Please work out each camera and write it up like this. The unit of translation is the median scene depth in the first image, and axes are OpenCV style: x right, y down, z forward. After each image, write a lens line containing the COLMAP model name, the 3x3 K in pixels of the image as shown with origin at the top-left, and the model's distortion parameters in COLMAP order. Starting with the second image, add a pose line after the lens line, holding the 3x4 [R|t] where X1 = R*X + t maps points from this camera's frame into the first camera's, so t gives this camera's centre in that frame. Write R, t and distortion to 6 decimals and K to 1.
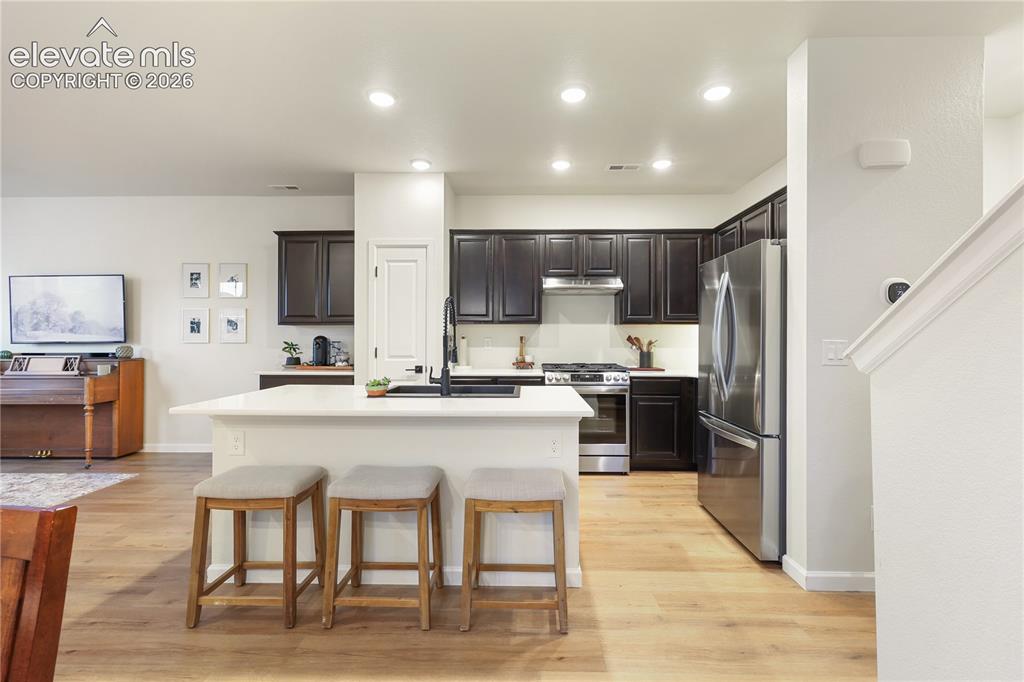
lens RADIAL K [[450.5, 0, 518.3], [0, 450.5, 330.3], [0, 0, 1]] dist [0.000475, 0.000111]
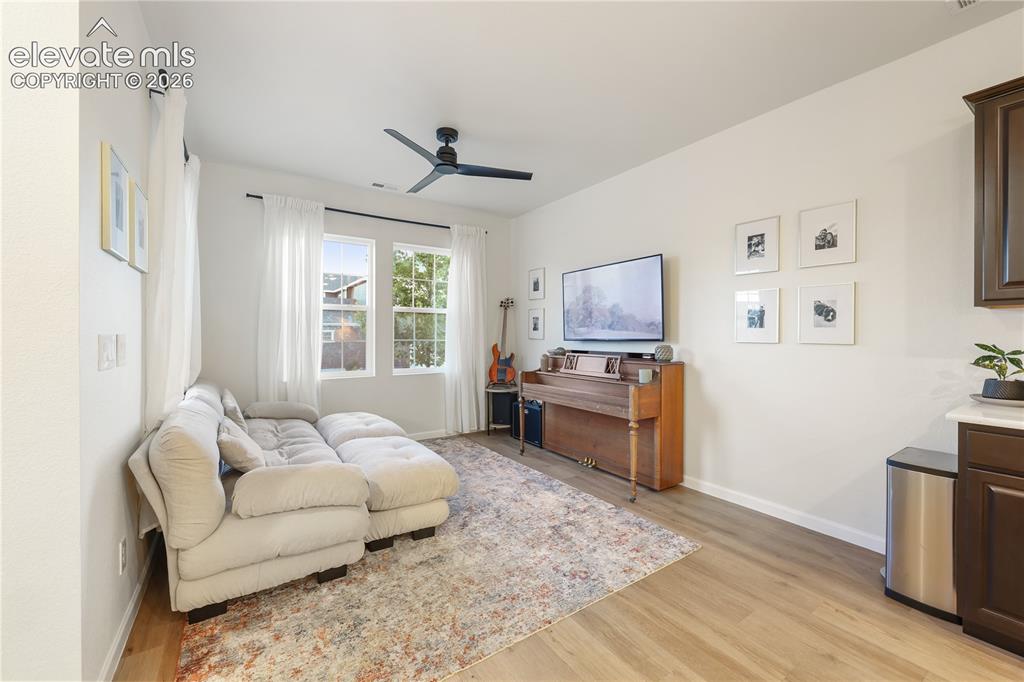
lens RADIAL K [[409.8, 0, 512.1], [0, 409.8, 338.5], [0, 0, 1]] dist [-0.002360, 0.000773]
pose [[0.575729, 0.009051, -0.817591, -0.463668], [0.007877, 0.999831, 0.016616, 0.009578], [0.817603, -0.016006, 0.575560, 0.395661]]
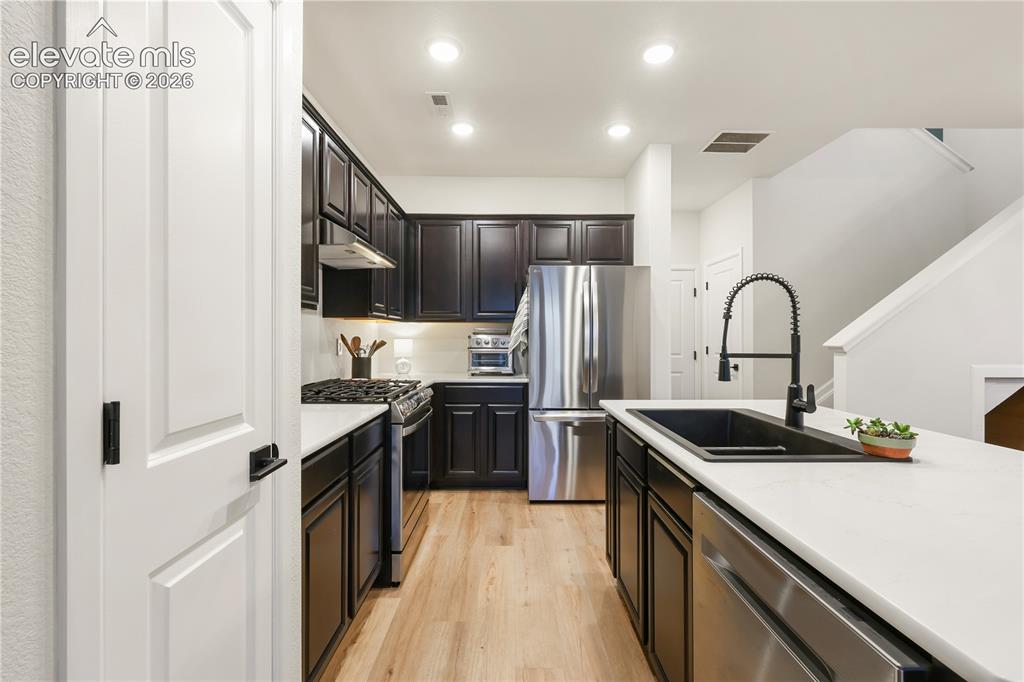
lens RADIAL K [[450.5, 0, 523.4], [0, 450.5, 332.7], [0, 0, 1]] dist [0.000475, 0.000111]
pose [[-0.055105, 0.010202, 0.998428, -0.439788], [-0.016528, 0.999801, -0.011128, 0.012273], [-0.998344, -0.017115, -0.054925, 0.783907]]
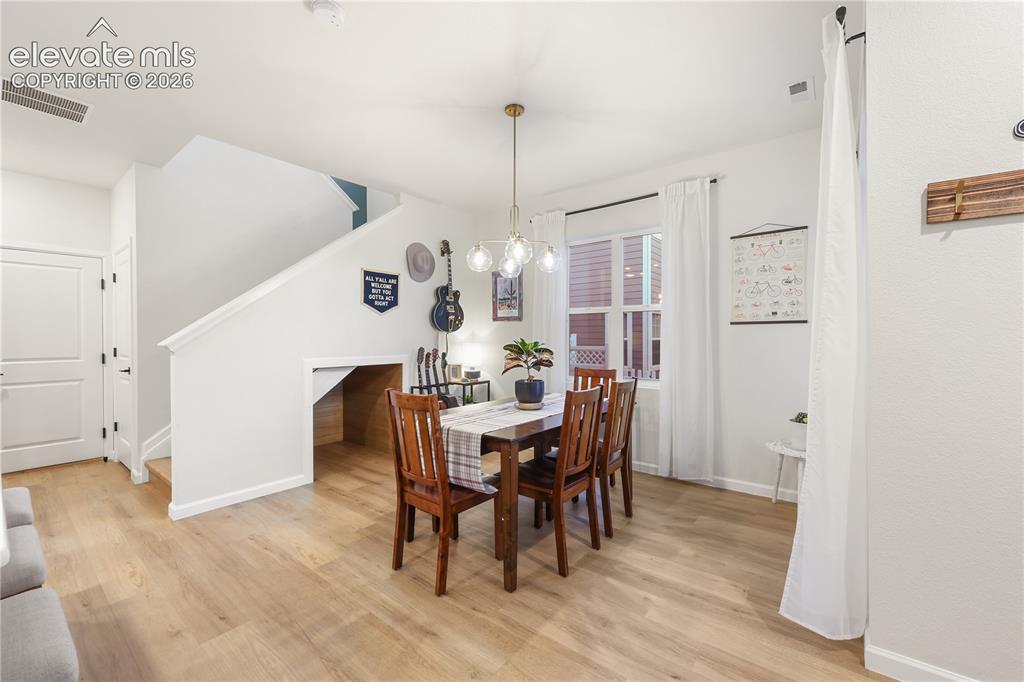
lens RADIAL K [[409.8, 0, 514.1], [0, 409.8, 339.8], [0, 0, 1]] dist [-0.002360, 0.000773]
pose [[-0.800119, -0.001620, 0.599839, -0.563499], [-0.006028, 0.999968, -0.005339, 0.008302], [-0.599811, -0.007888, -0.800103, 0.457676]]
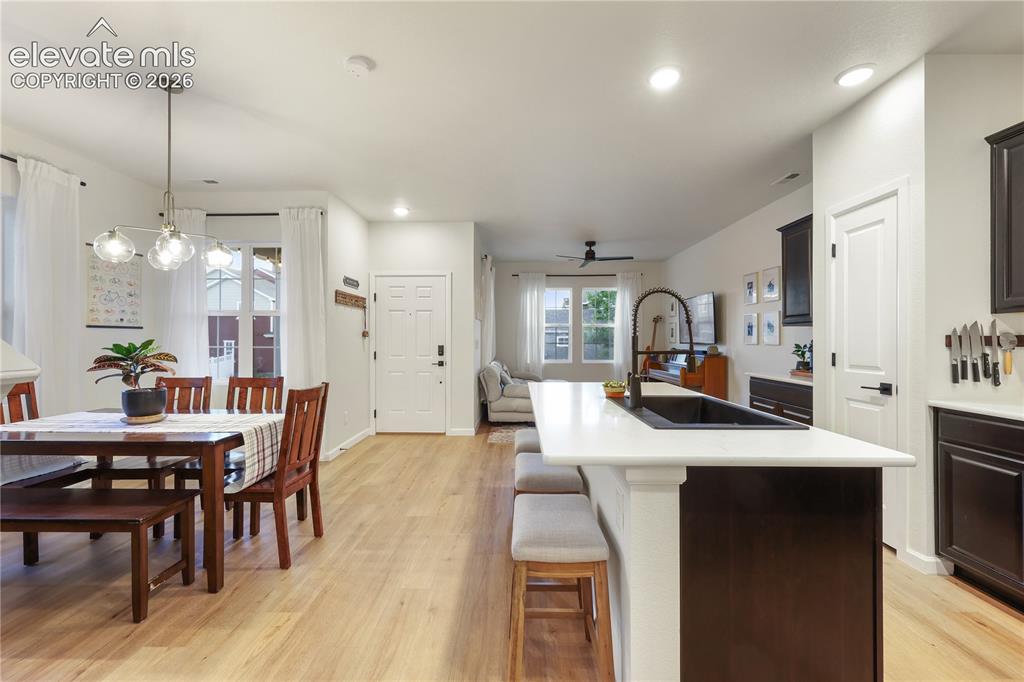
lens RADIAL K [[409.8, 0, 512.5], [0, 409.8, 339.1], [0, 0, 1]] dist [-0.002360, 0.000773]
pose [[0.005571, -0.001368, -0.999984, 0.324825], [0.014151, 0.999899, -0.001289, 0.008209], [0.999884, -0.014144, 0.005590, 0.422933]]
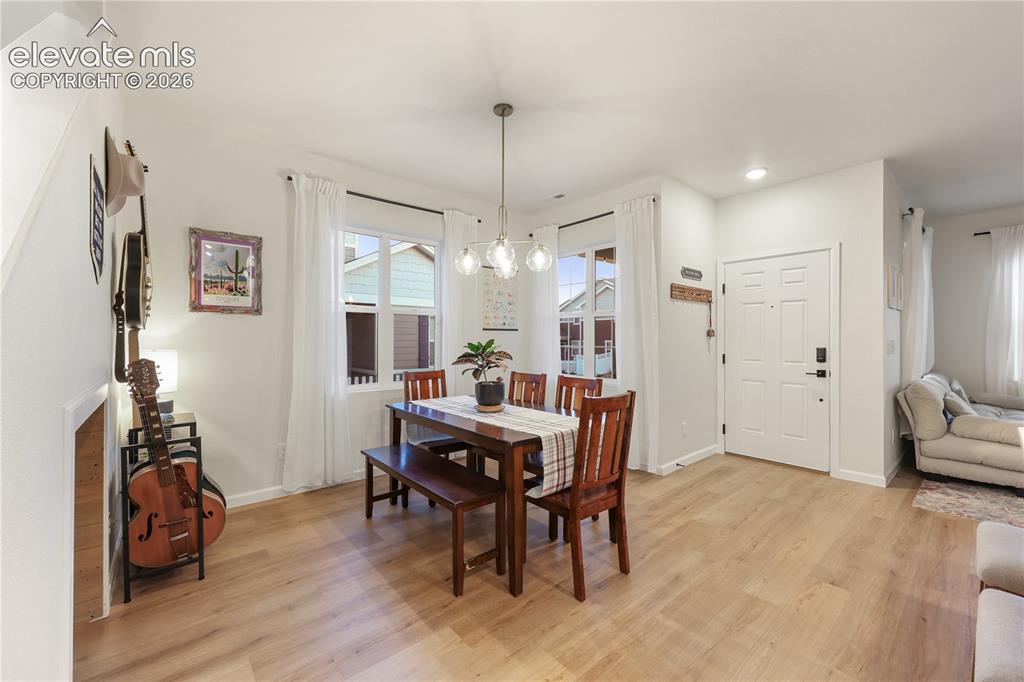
lens RADIAL K [[409.8, 0, 509.5], [0, 409.8, 338.2], [0, 0, 1]] dist [-0.002360, 0.000773]
pose [[-0.748662, -0.003099, -0.662945, 0.175245], [0.008869, 0.999853, -0.014689, 0.009157], [0.662893, -0.016877, -0.748524, 0.427397]]
